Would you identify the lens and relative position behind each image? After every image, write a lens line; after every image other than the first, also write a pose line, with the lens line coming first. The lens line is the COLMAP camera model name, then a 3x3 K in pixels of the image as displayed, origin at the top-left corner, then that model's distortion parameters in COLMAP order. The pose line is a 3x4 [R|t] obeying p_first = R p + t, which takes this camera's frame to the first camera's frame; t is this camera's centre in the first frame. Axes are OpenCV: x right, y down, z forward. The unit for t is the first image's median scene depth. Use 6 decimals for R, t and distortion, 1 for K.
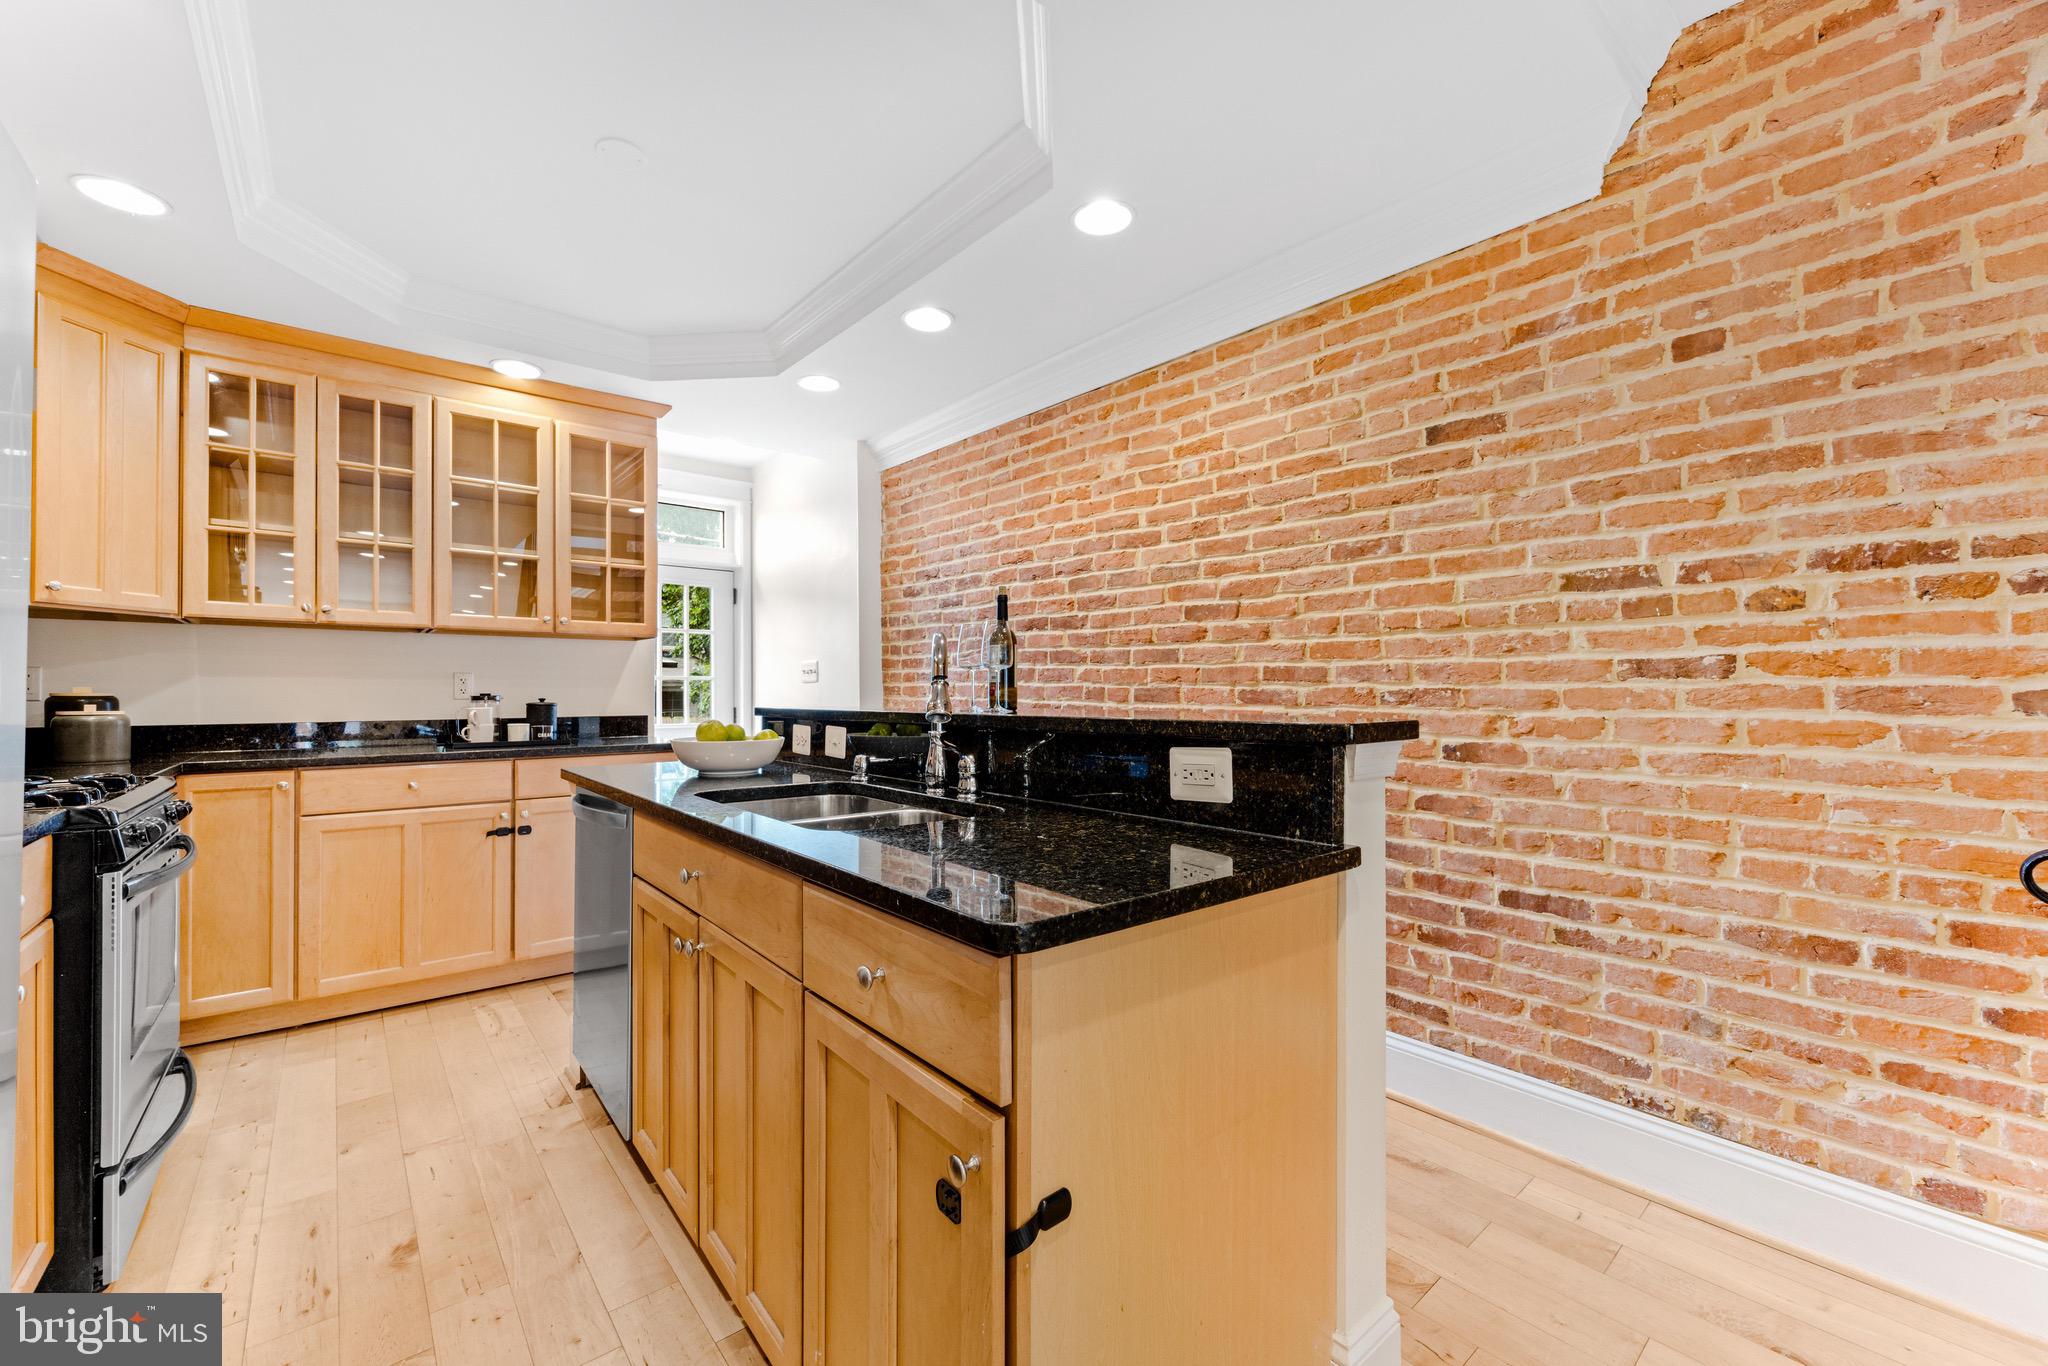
lens RADIAL K [[819.5, 0, 1024.1], [0, 819.5, 685.5], [0, 0, 1]] dist [-0.003621, 0.000167]
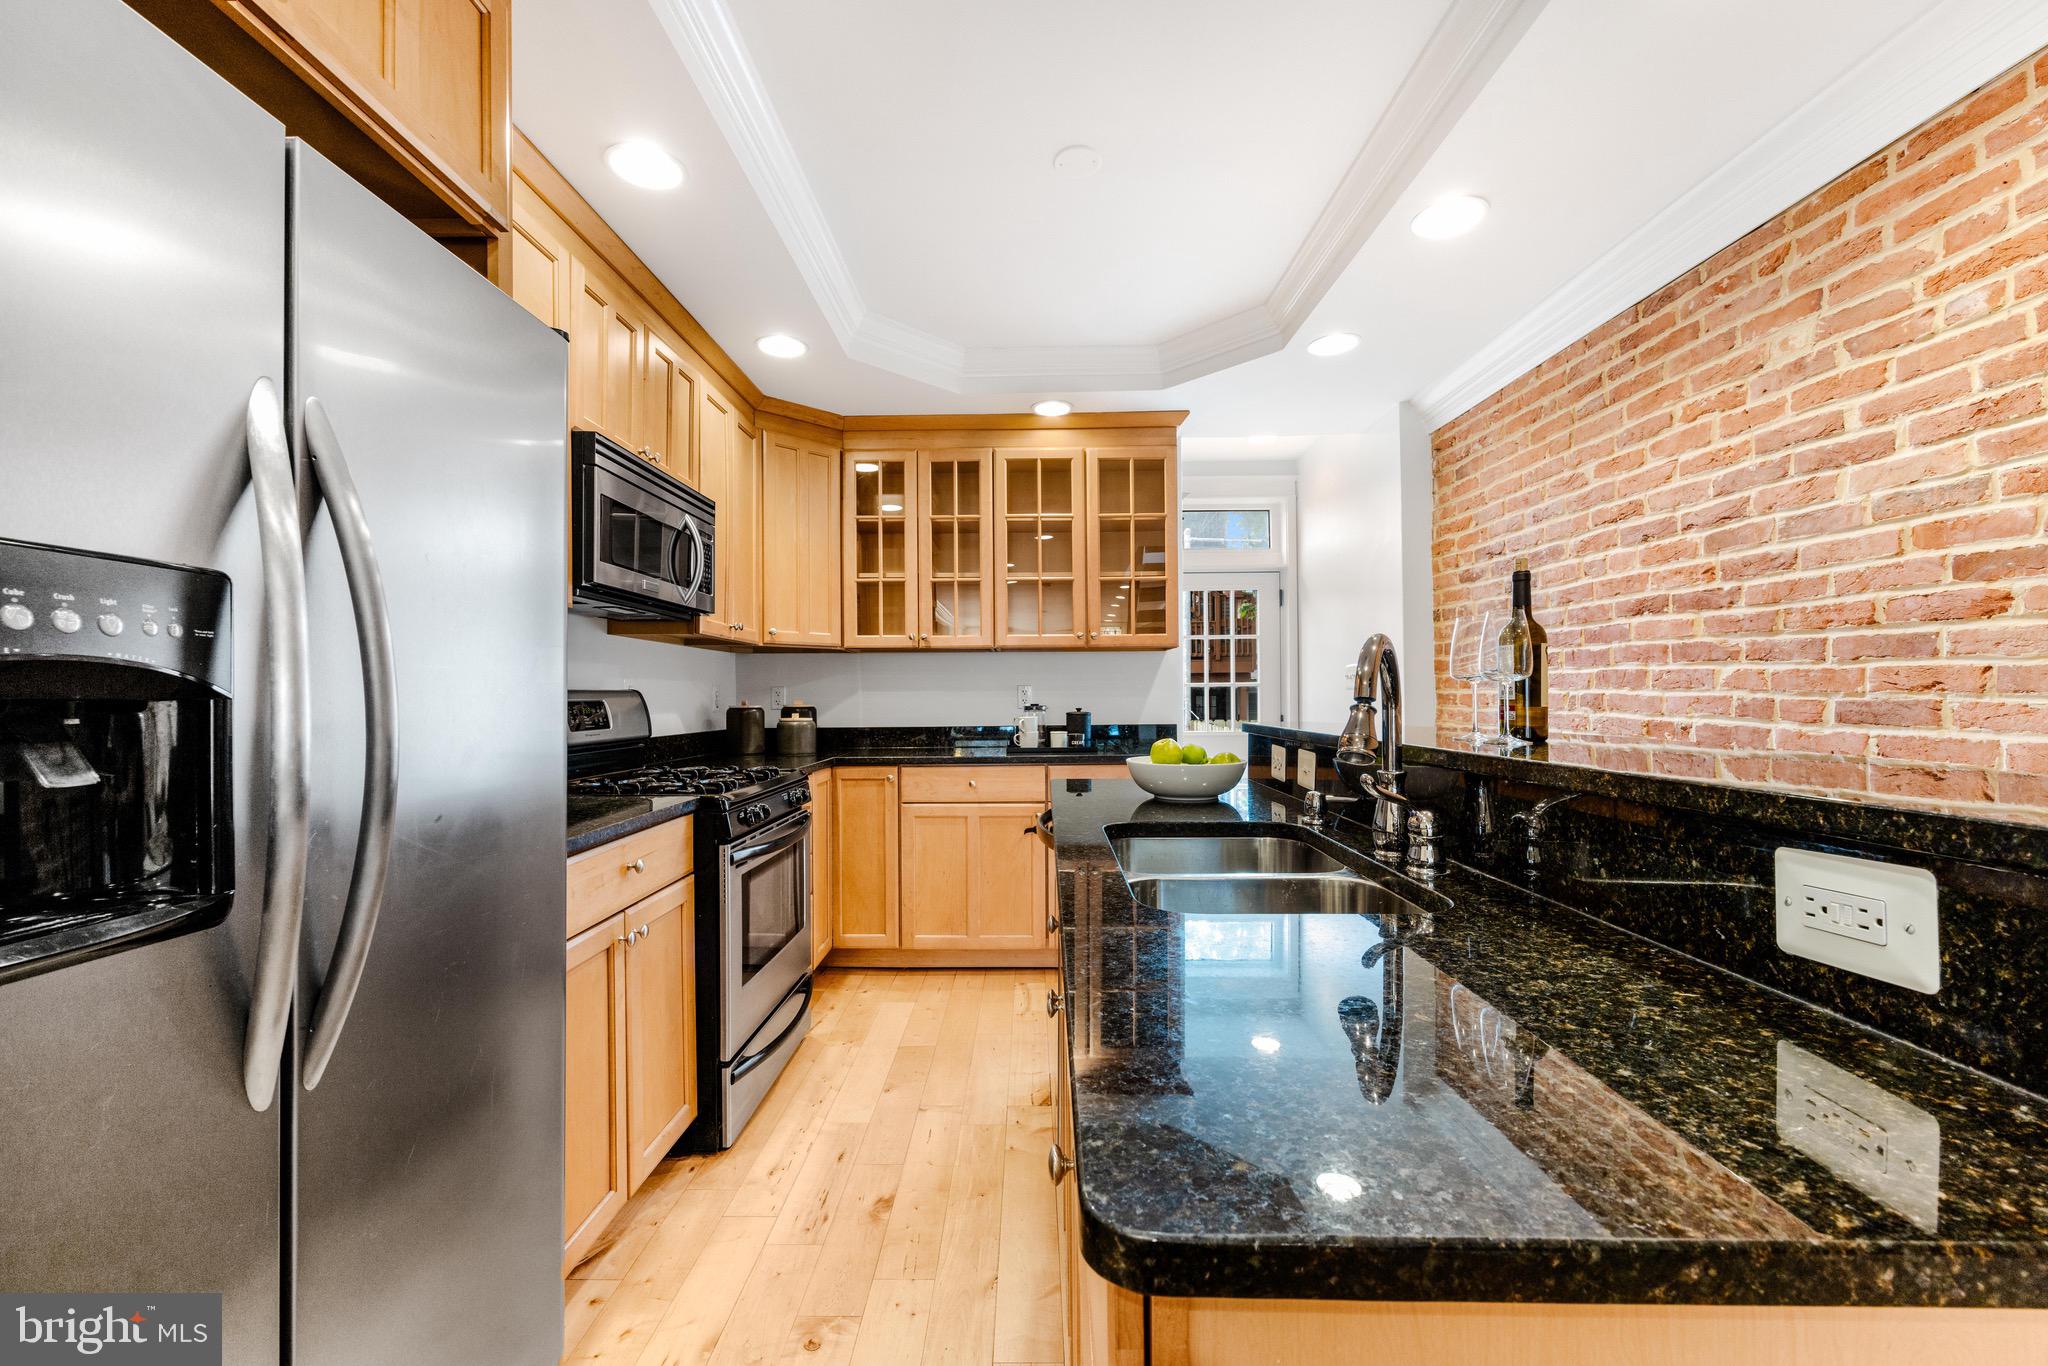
lens RADIAL K [[819.5, 0, 1022.7], [0, 819.5, 696.4], [0, 0, 1]] dist [-0.003621, 0.000167]
pose [[0.757729, -0.003062, -0.652562, 0.074488], [0.011613, 0.999894, 0.008793, -0.012406], [0.652466, -0.014241, 0.757684, 0.153704]]
